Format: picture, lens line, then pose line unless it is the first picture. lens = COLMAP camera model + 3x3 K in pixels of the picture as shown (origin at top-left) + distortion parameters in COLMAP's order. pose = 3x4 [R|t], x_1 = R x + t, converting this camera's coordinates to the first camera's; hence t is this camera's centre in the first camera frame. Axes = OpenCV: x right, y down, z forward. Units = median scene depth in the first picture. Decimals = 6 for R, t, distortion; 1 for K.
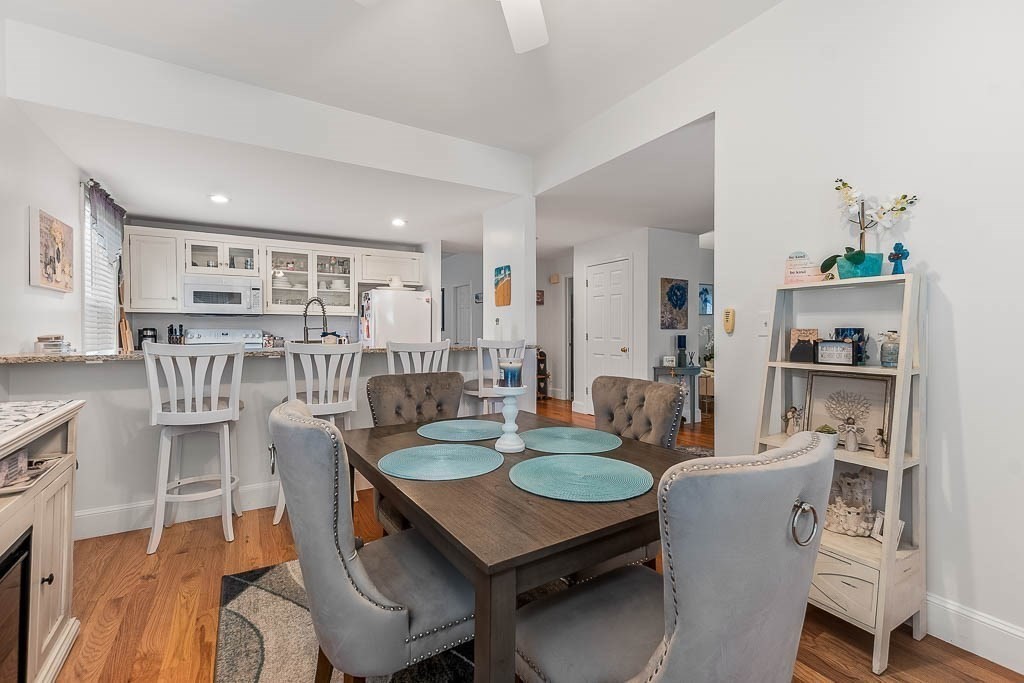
lens RADIAL K [[441.2, 0, 513.1], [0, 441.2, 330.6], [0, 0, 1]] dist [0.010537, -0.001082]
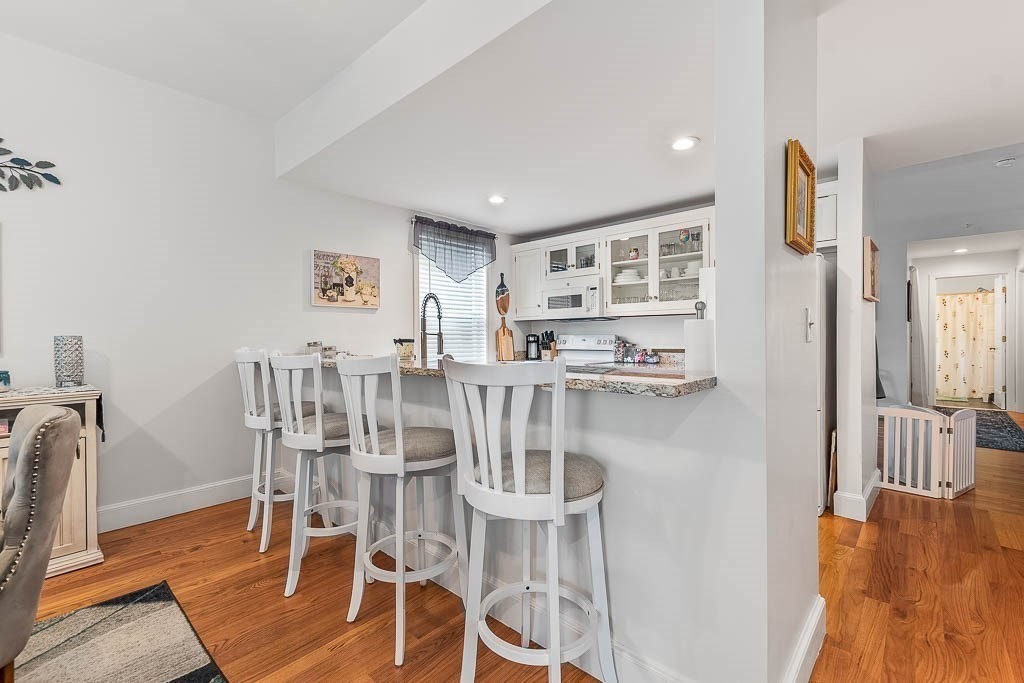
lens RADIAL K [[441.2, 0, 516.9], [0, 441.2, 347.2], [0, 0, 1]] dist [0.010537, -0.001082]
pose [[0.282329, 0.020244, -0.959104, 0.219703], [0.007478, 0.999701, 0.023302, 0.000893], [0.959289, -0.013751, 0.282093, 0.610589]]
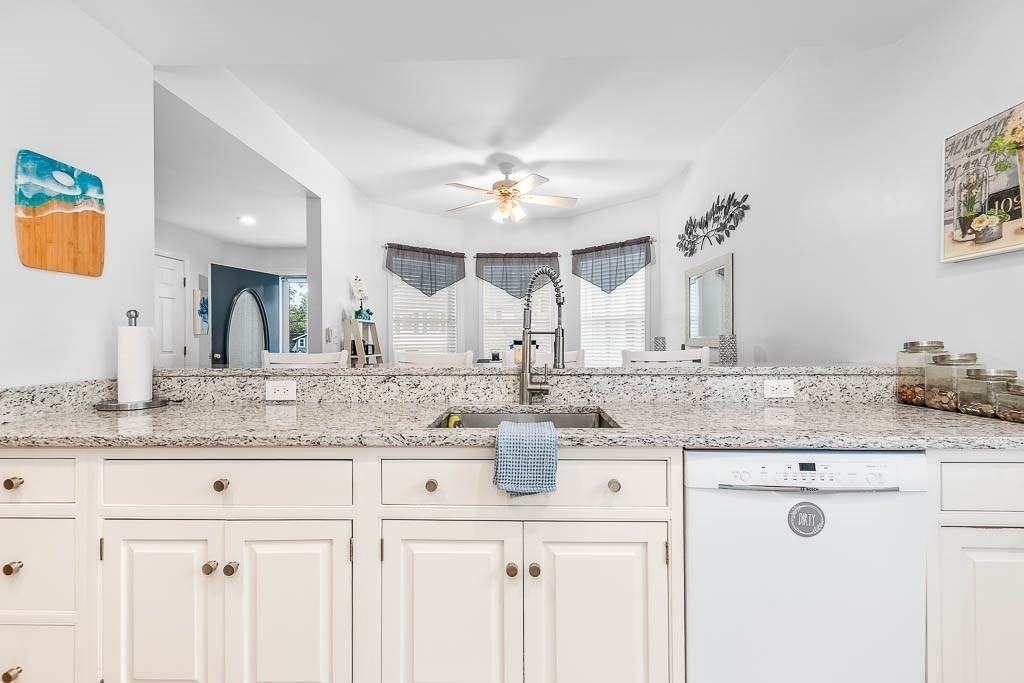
lens RADIAL K [[441.2, 0, 520.6], [0, 441.2, 343.1], [0, 0, 1]] dist [0.010537, -0.001082]
pose [[-0.839677, 0.004260, 0.543069, -0.453027], [0.006198, 0.999979, 0.001739, 0.003661], [-0.543051, 0.004826, -0.839686, 0.928631]]
